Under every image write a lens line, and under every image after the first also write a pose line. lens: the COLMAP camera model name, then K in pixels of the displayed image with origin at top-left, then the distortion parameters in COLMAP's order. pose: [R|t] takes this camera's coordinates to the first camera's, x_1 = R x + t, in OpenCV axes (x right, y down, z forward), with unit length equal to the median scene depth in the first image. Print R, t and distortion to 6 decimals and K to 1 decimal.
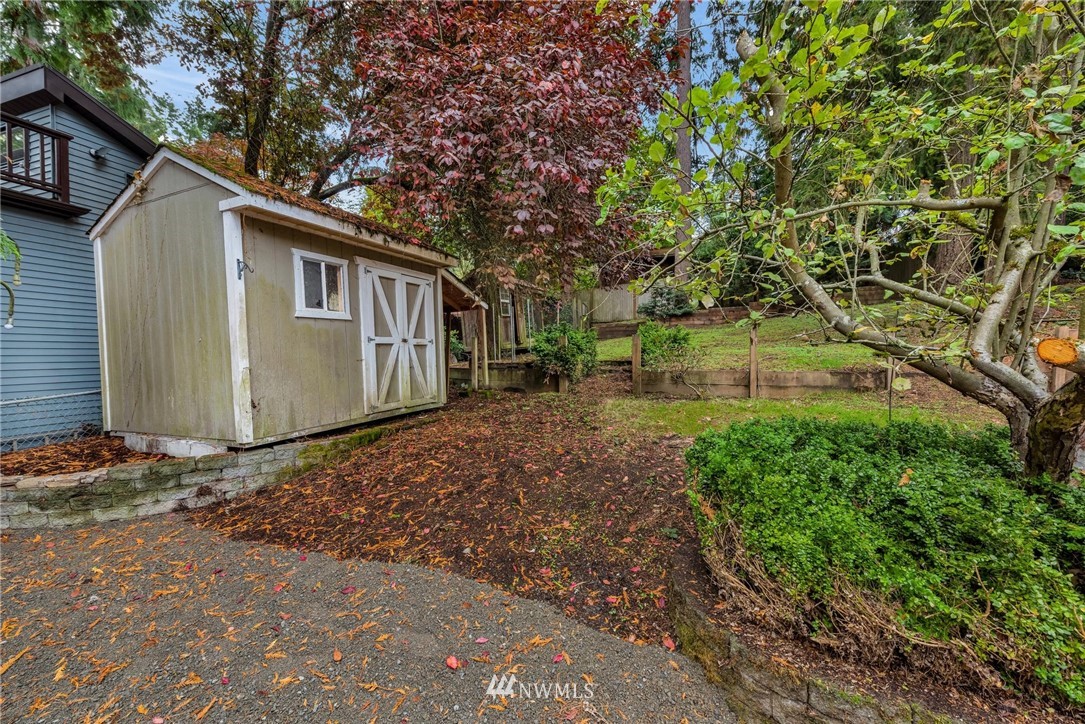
lens RADIAL K [[431.0, 0, 541.2], [0, 431.0, 361.5], [0, 0, 1]] dist [0.001100, -0.000138]
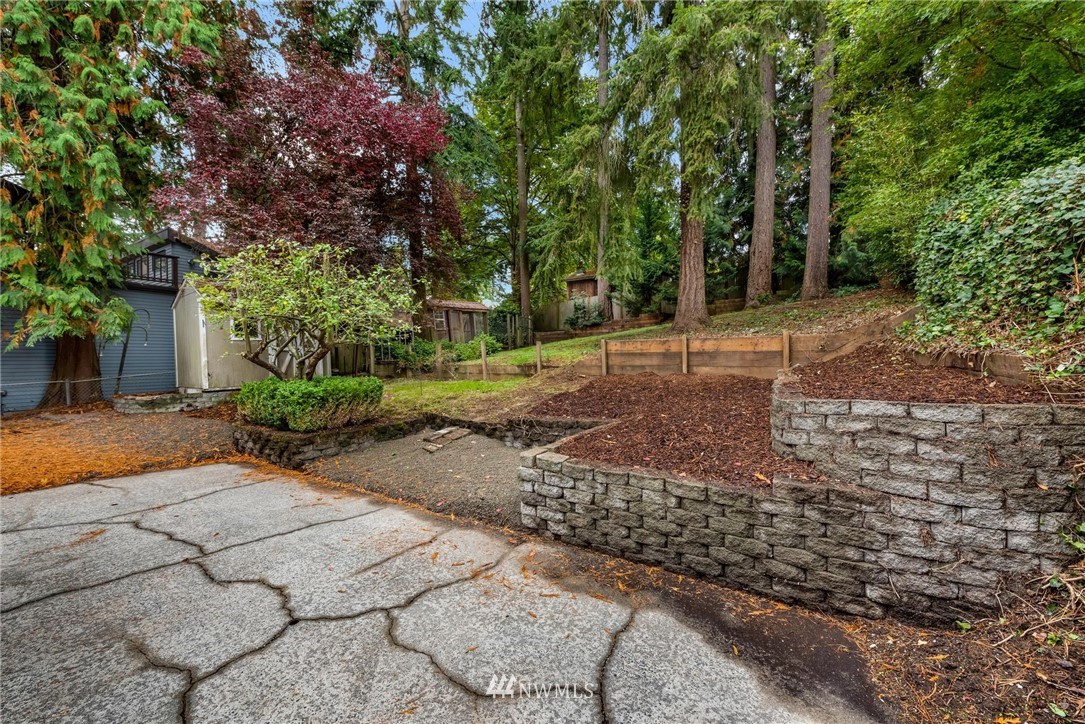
lens RADIAL K [[431.0, 0, 543.1], [0, 431.0, 361.5], [0, 0, 1]] dist [0.001100, -0.000138]
pose [[0.968841, 0.002274, -0.247673, 1.957658], [-0.003432, 0.999985, -0.004244, 0.025175], [0.247660, 0.004962, 0.968834, -1.039638]]
